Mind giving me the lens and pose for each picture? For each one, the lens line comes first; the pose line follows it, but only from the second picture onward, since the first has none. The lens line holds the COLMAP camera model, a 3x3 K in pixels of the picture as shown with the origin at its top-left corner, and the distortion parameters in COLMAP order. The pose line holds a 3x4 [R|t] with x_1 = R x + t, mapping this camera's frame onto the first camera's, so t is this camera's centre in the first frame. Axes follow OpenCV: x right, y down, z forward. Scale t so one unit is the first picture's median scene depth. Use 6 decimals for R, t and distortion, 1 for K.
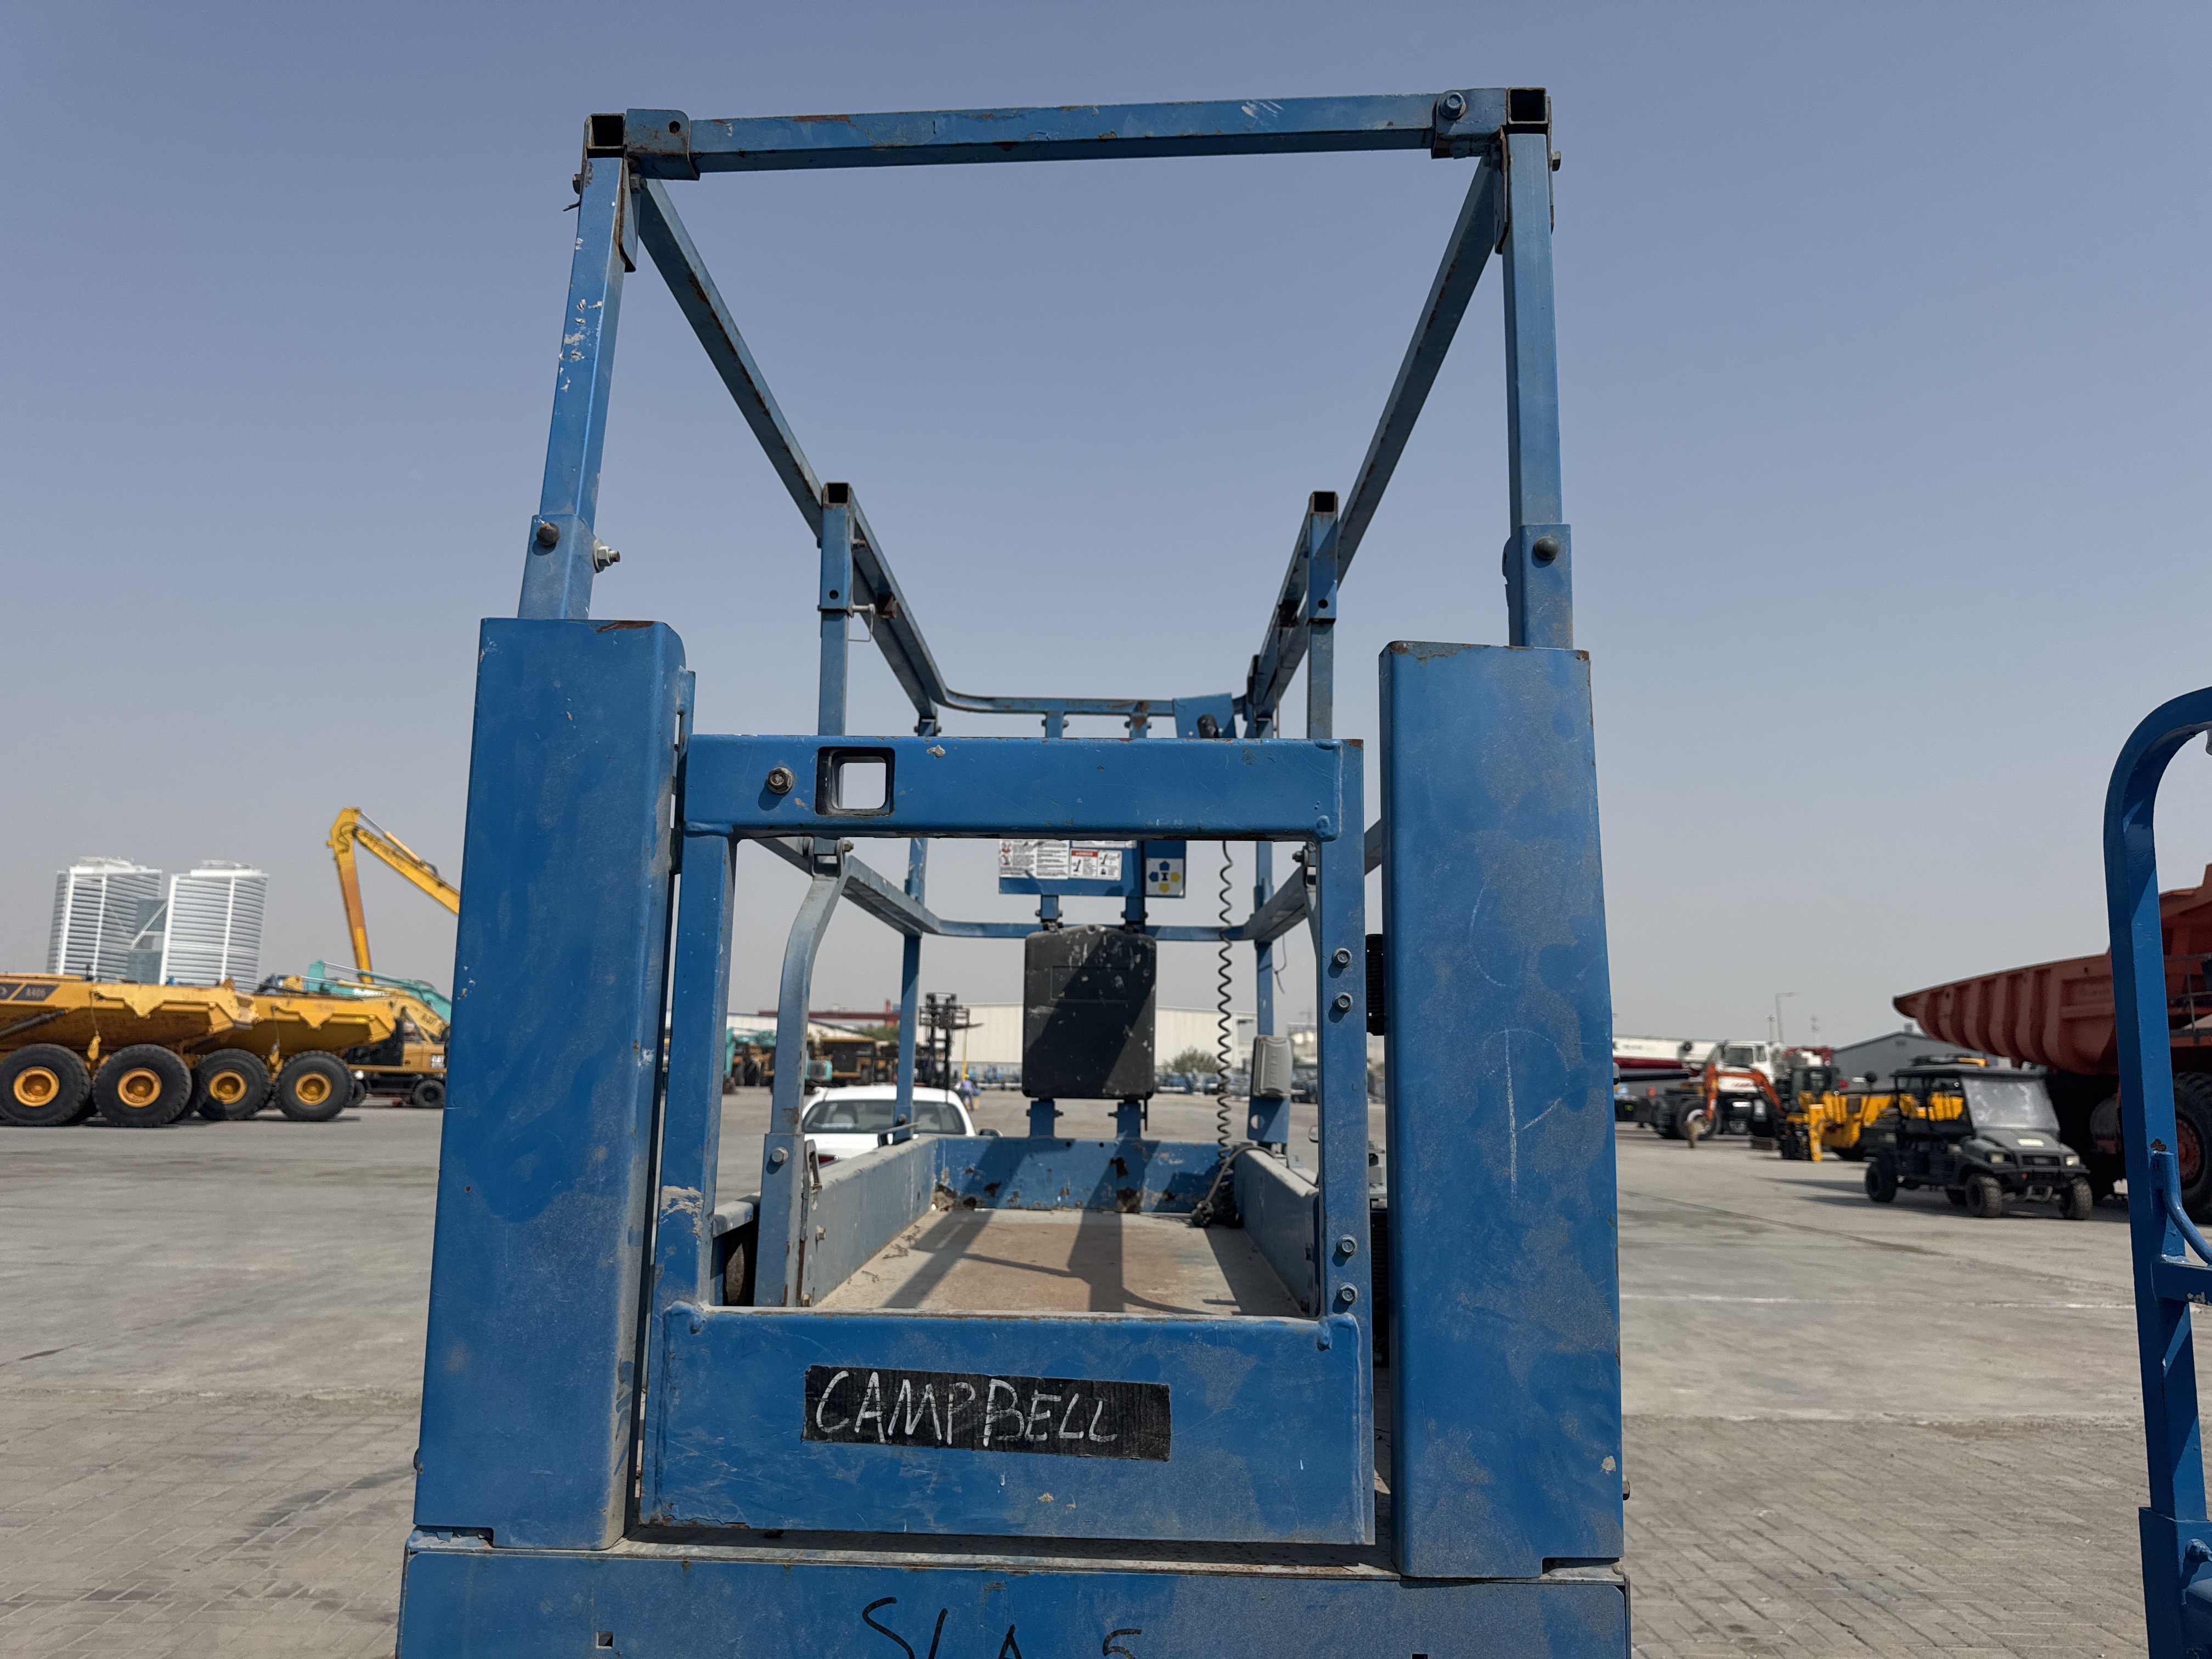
lens RADIAL K [[1583.3, 0, 1102.2], [0, 1583.3, 829.5], [0, 0, 1]] dist [0.038544, -0.054924]
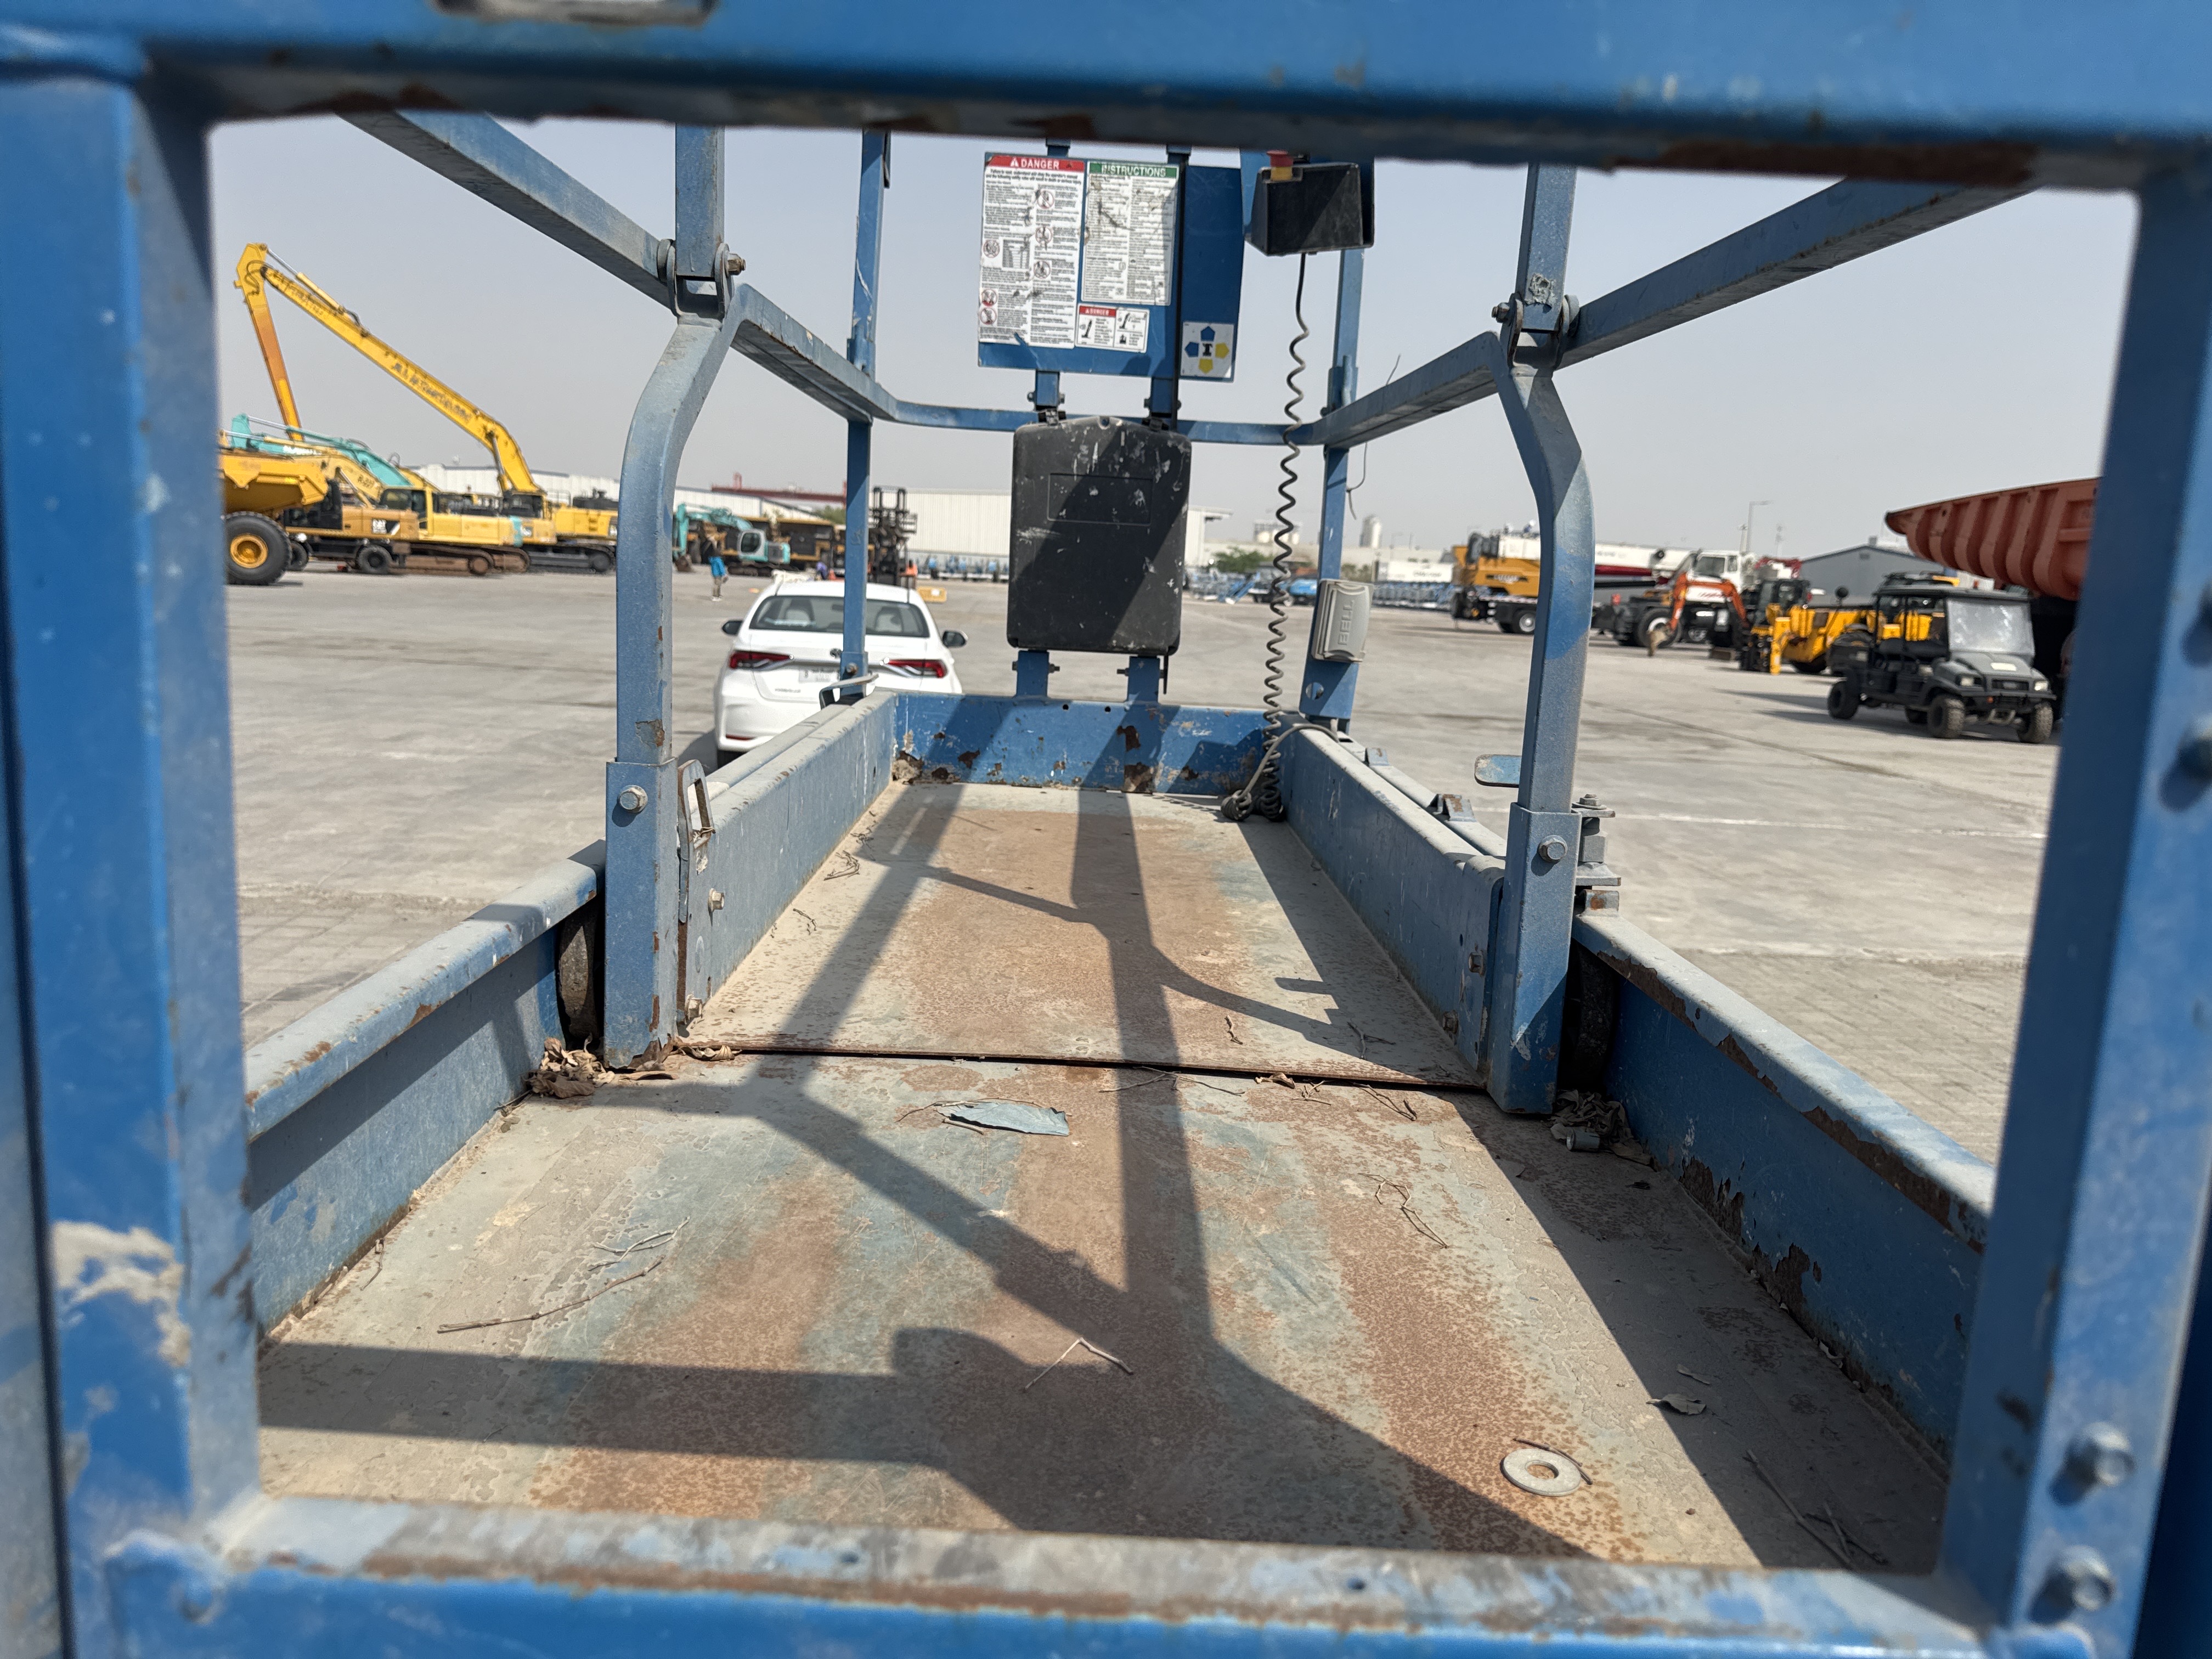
lens RADIAL K [[1556.4, 0, 1103.5], [0, 1556.4, 841.5], [0, 0, 1]] dist [0.102493, -0.199834]
pose [[0.999150, 0.027533, 0.030683, -0.016637], [-0.035991, 0.945523, 0.323559, 0.008236], [-0.020103, -0.324388, 0.945710, 0.172274]]
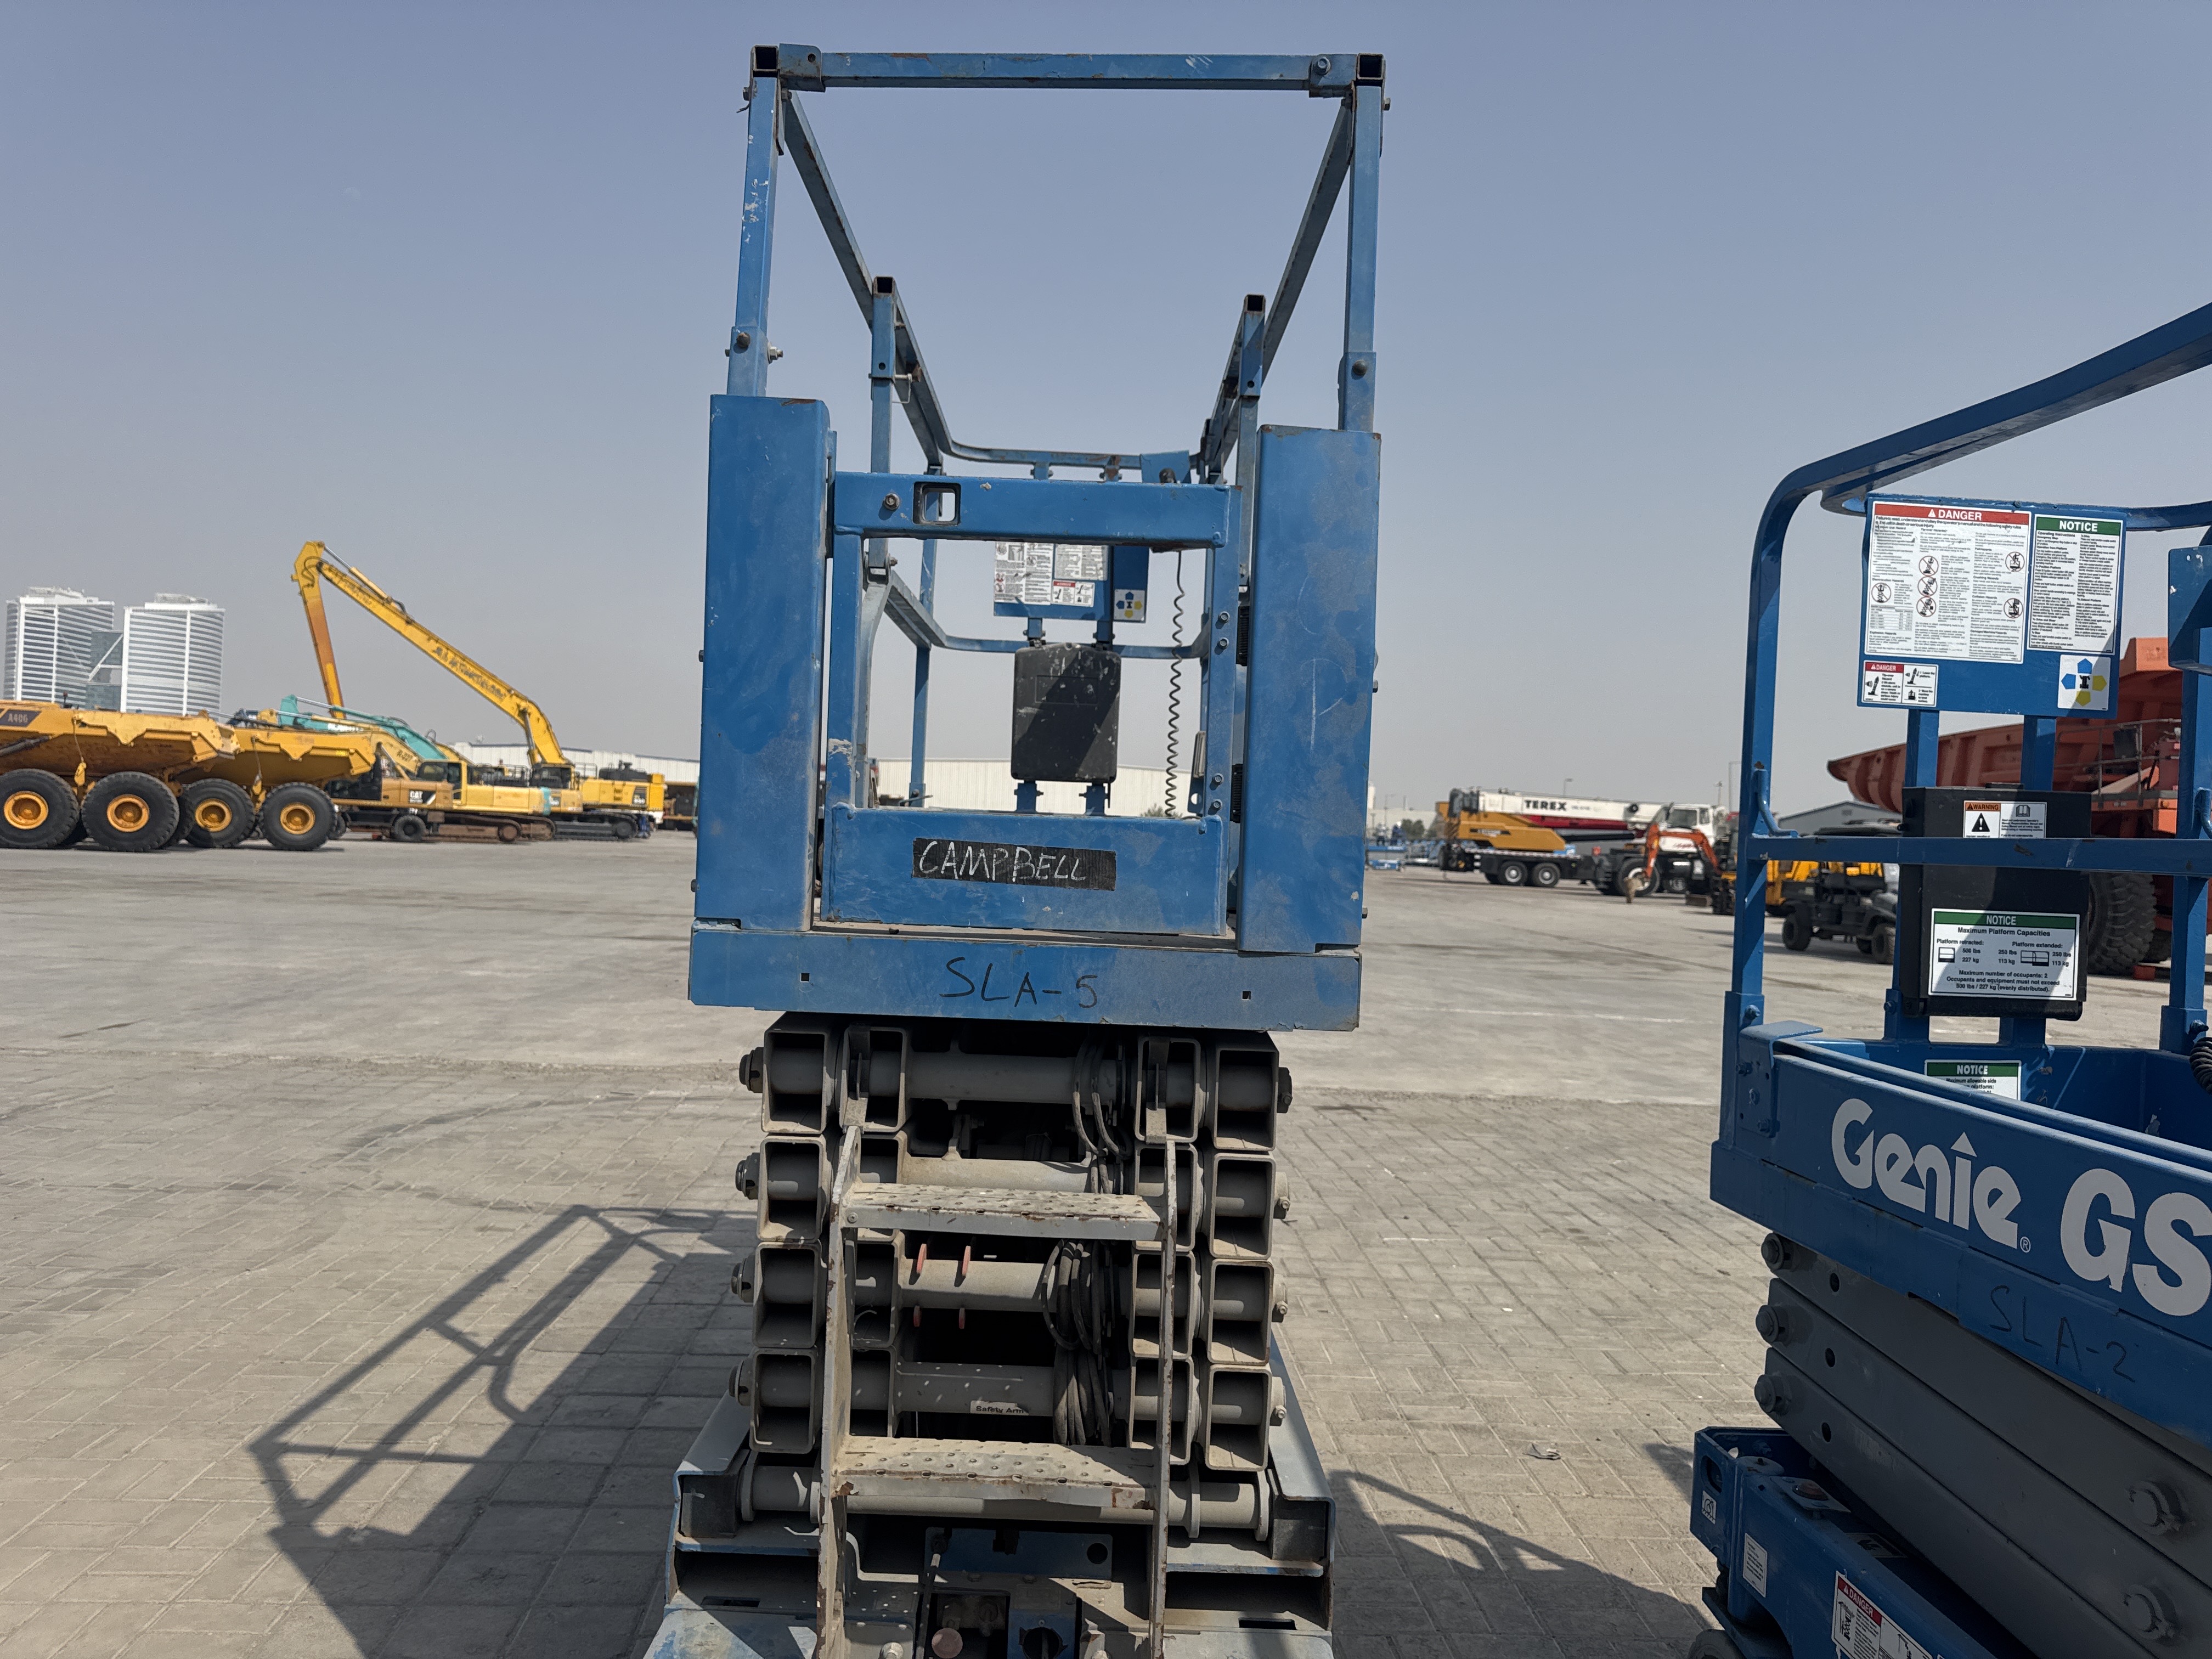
lens RADIAL K [[1577.6, 0, 1105.3], [0, 1577.6, 841.7], [0, 0, 1]] dist [0.121623, -0.213660]
pose [[0.999525, 0.020622, 0.022924, -0.002468], [-0.023991, 0.987140, 0.158049, 0.012264], [-0.019370, -0.158524, 0.987165, -0.166958]]
